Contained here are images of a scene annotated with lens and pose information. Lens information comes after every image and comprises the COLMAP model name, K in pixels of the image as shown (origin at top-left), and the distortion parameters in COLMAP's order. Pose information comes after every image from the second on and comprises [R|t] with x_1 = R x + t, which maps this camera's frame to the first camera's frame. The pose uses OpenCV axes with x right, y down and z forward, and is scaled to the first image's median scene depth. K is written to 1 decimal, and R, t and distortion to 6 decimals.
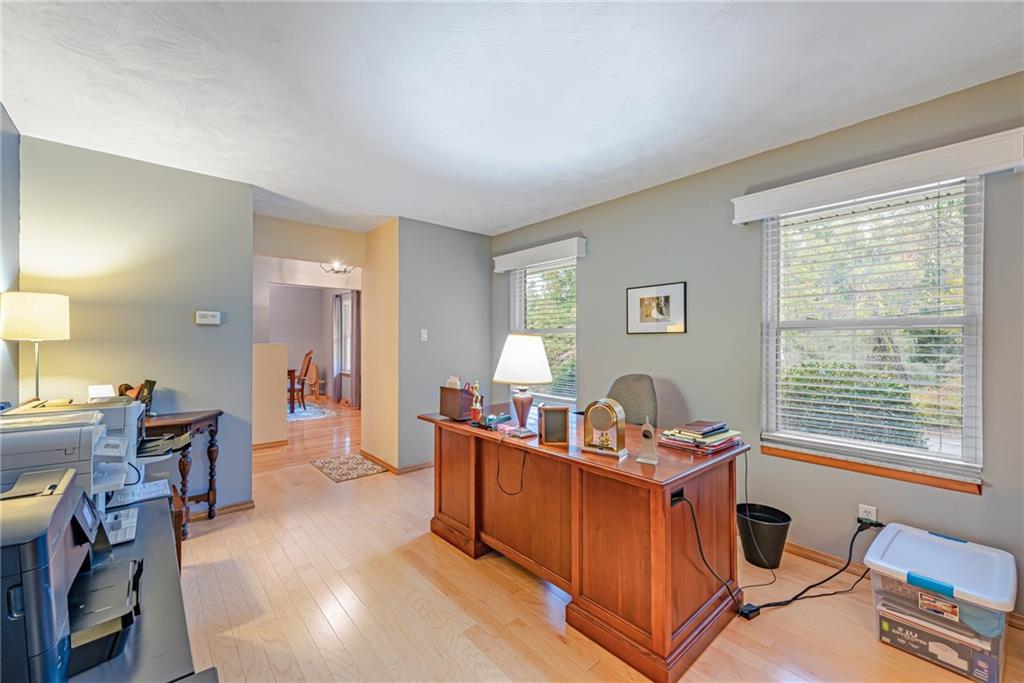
lens RADIAL K [[408.9, 0, 513.9], [0, 408.9, 340.8], [0, 0, 1]] dist [0.004276, -0.000597]
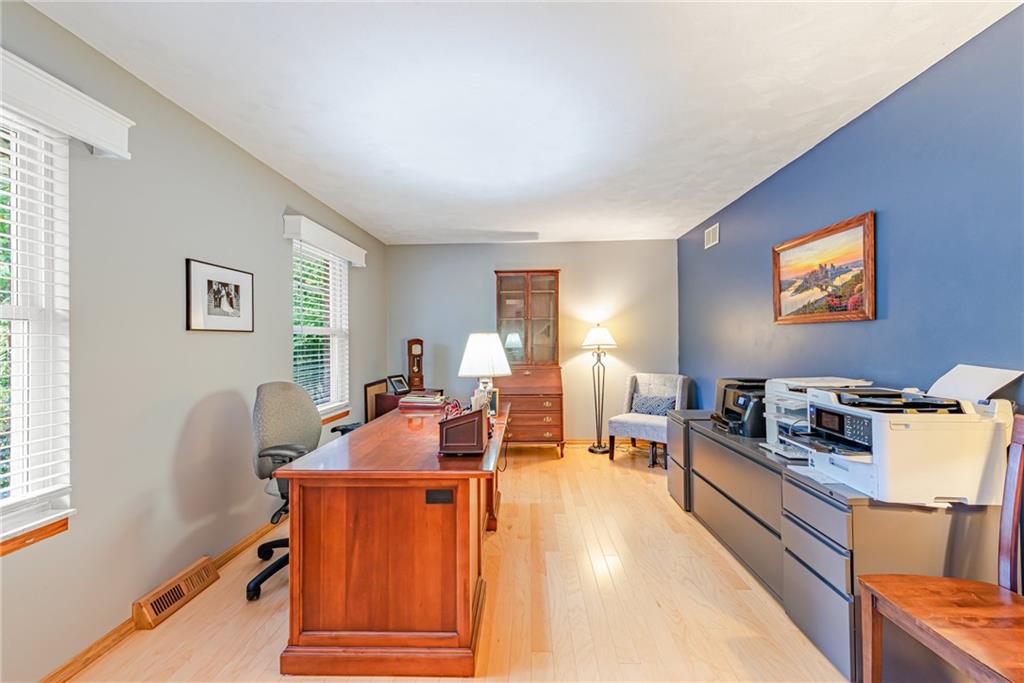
lens RADIAL K [[408.9, 0, 513.3], [0, 408.9, 339.8], [0, 0, 1]] dist [0.004276, -0.000597]
pose [[-0.735715, 0.001829, 0.677289, -0.552305], [0.003661, 0.999992, 0.001276, -0.002338], [-0.677282, 0.003418, -0.735716, 1.211740]]
